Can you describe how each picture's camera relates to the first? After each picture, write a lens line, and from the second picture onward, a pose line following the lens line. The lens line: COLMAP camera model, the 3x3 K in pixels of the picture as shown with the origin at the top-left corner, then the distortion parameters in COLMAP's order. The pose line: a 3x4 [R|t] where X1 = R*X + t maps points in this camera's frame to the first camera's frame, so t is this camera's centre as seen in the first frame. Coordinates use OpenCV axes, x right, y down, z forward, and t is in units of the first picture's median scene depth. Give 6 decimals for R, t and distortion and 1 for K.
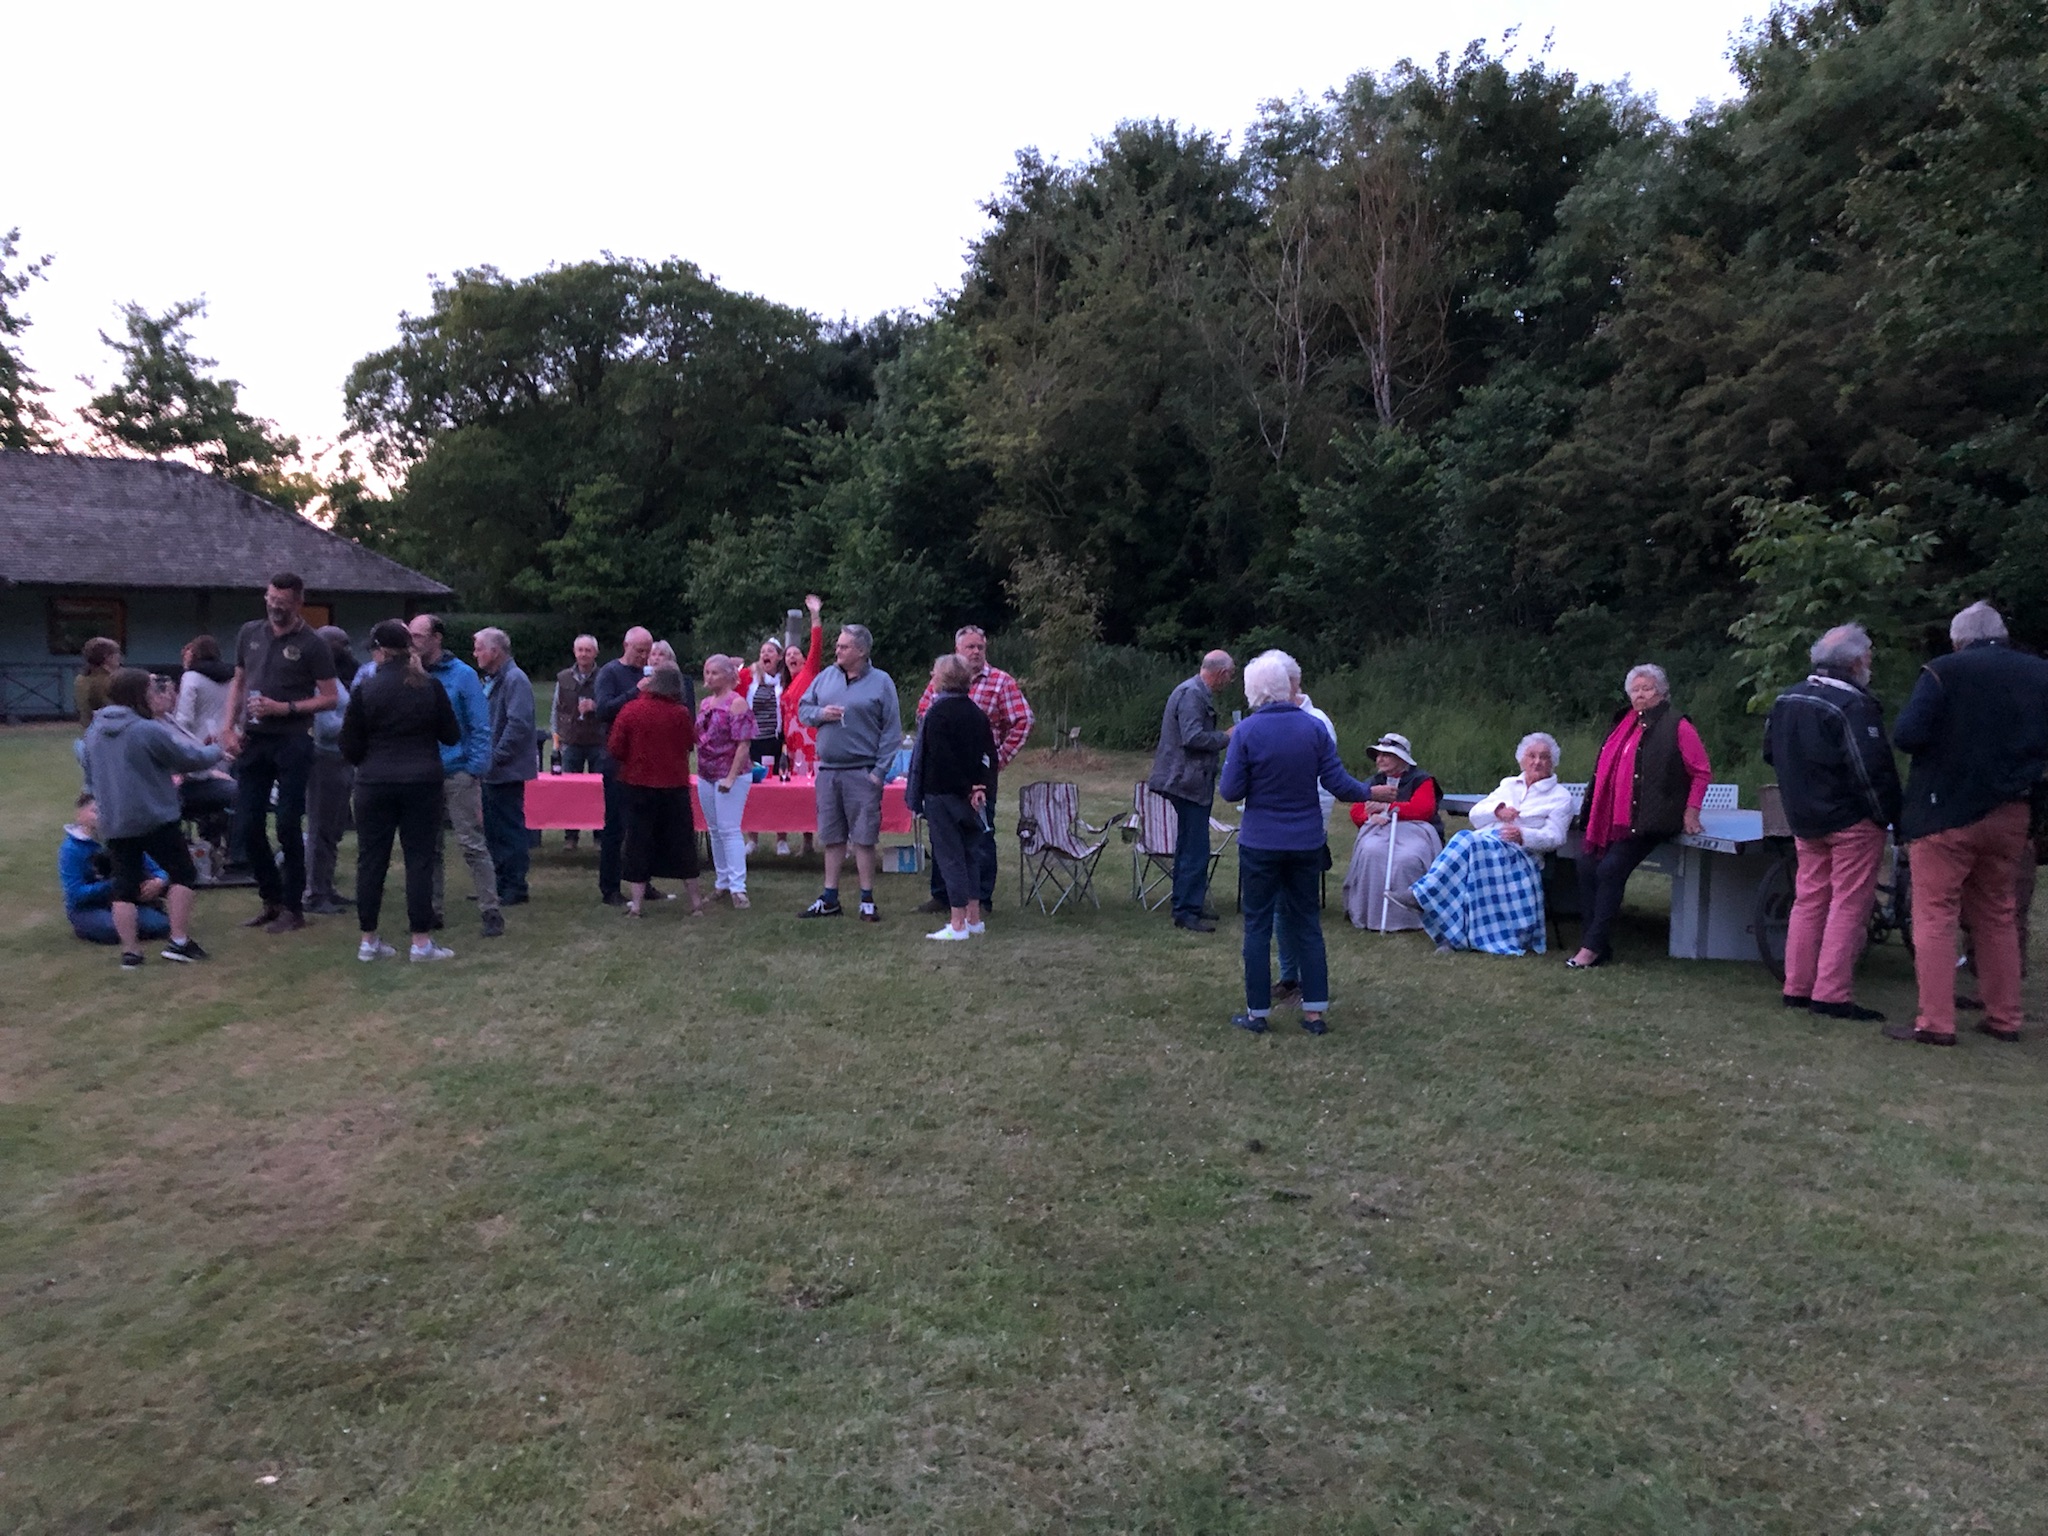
lens RADIAL K [[1660.6, 0, 1031.3], [0, 1660.6, 736.4], [0, 0, 1]] dist [-0.010658, 0.094234]
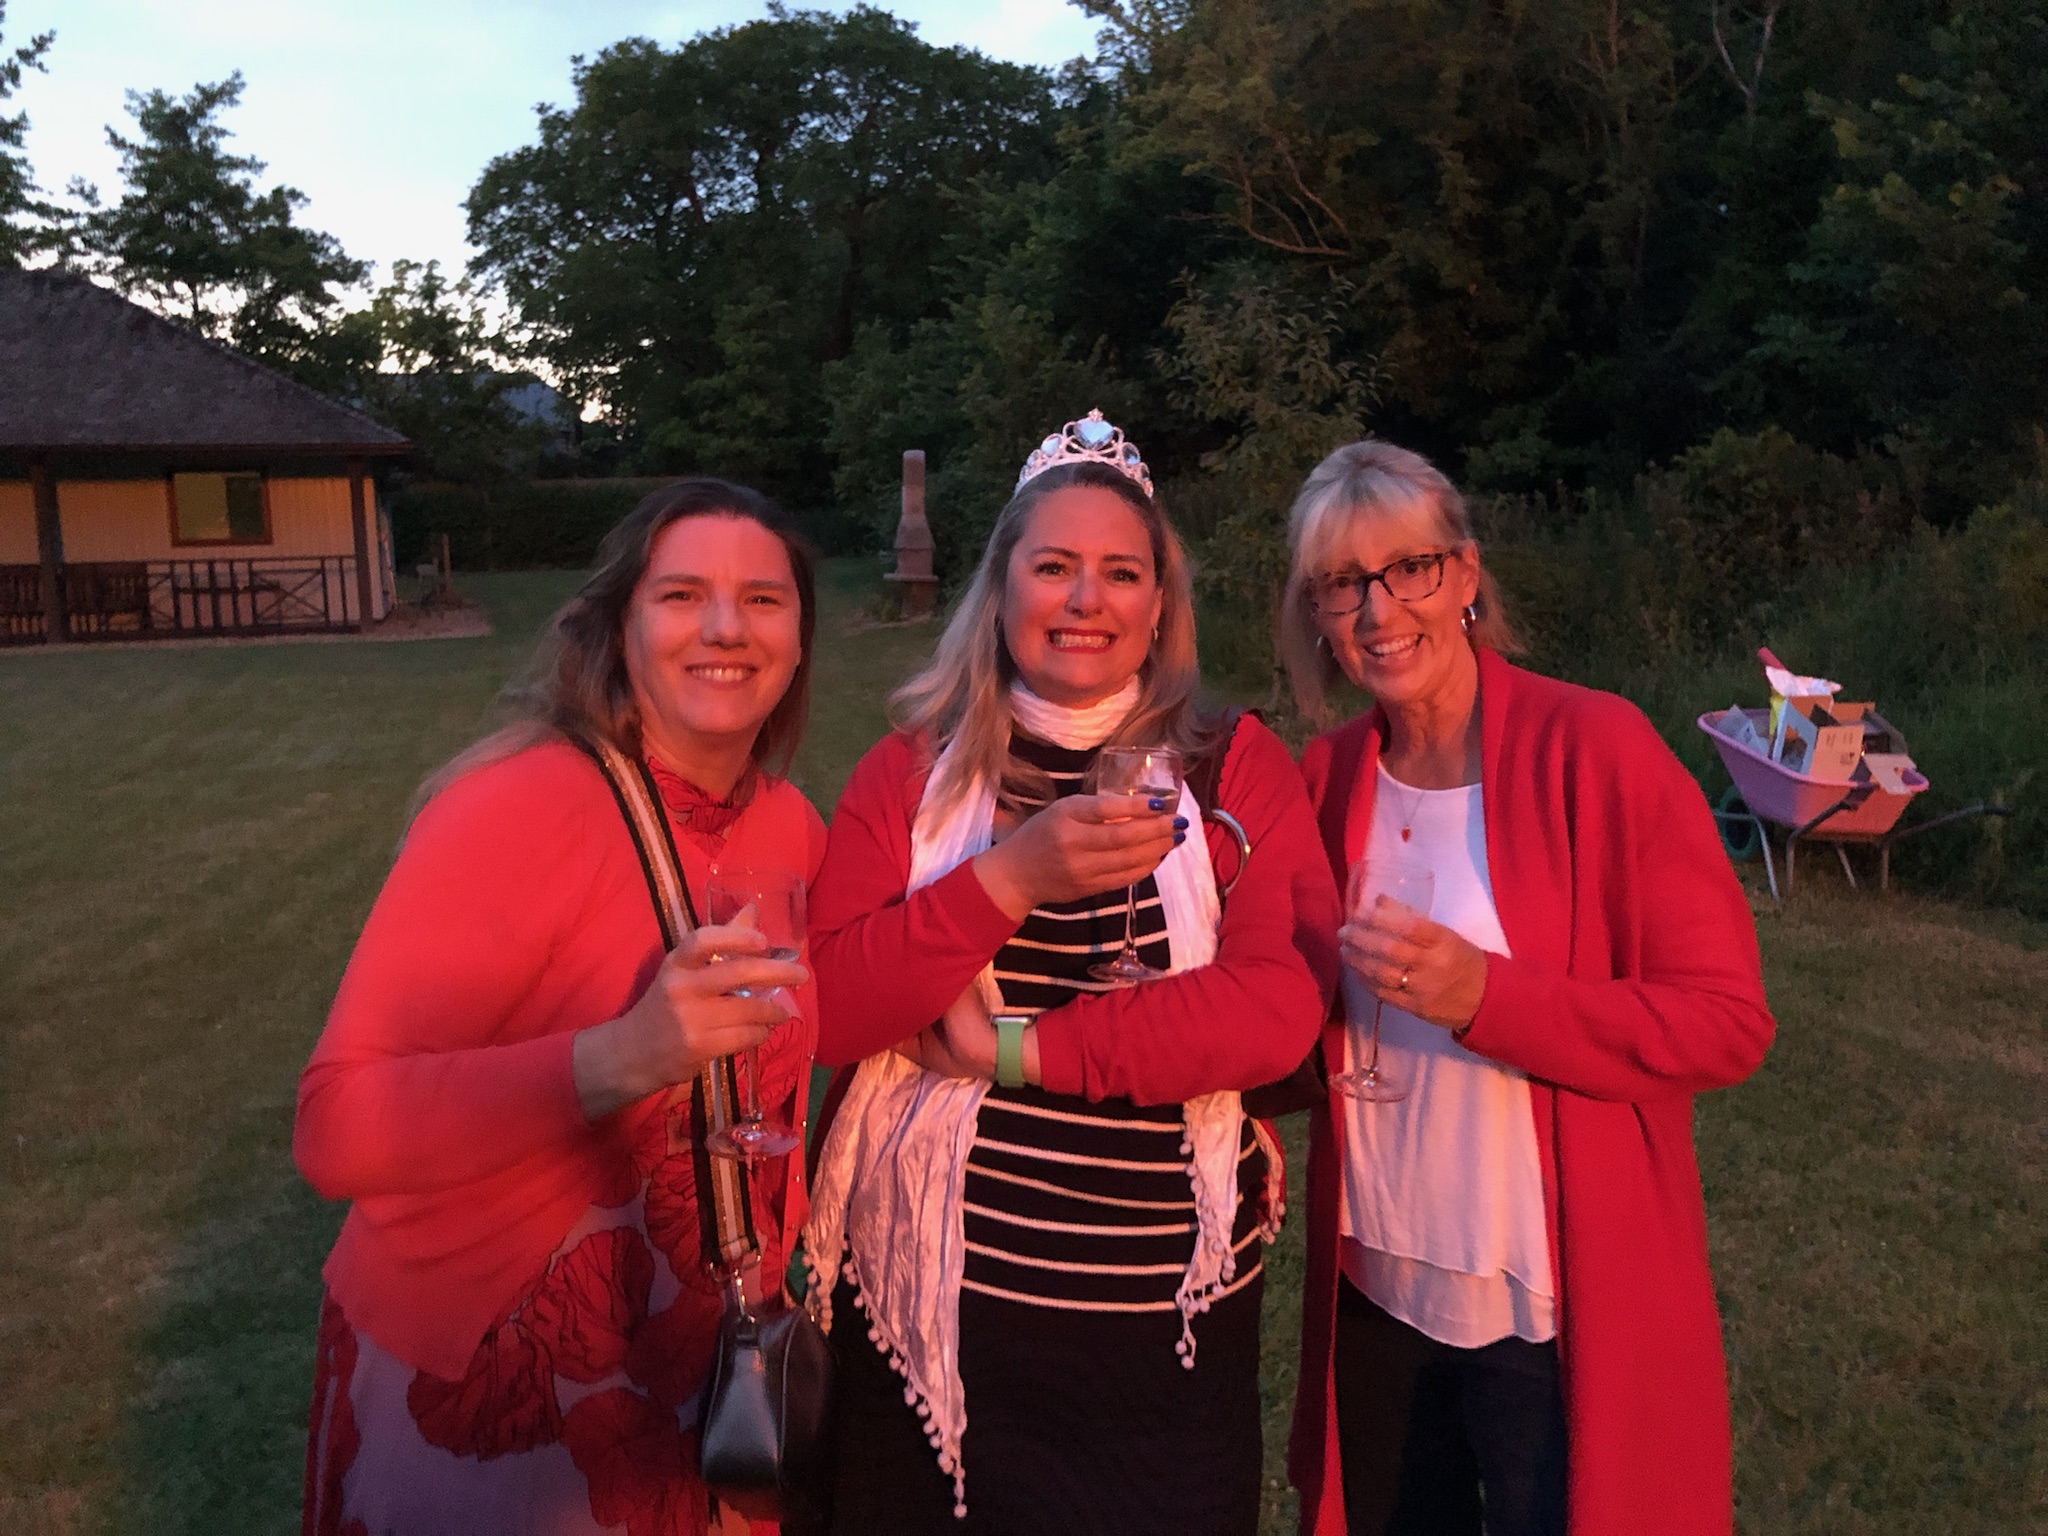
lens RADIAL K [[1916.9, 0, 1024.0], [0, 1916.9, 768.0], [0, 0, 1]] dist [0.038387, -0.022344]
pose [[0.985369, -0.014008, -0.169858, 0.012607], [0.028218, 0.996271, 0.081537, -0.007971], [0.168083, -0.085137, 0.982090, 0.161967]]
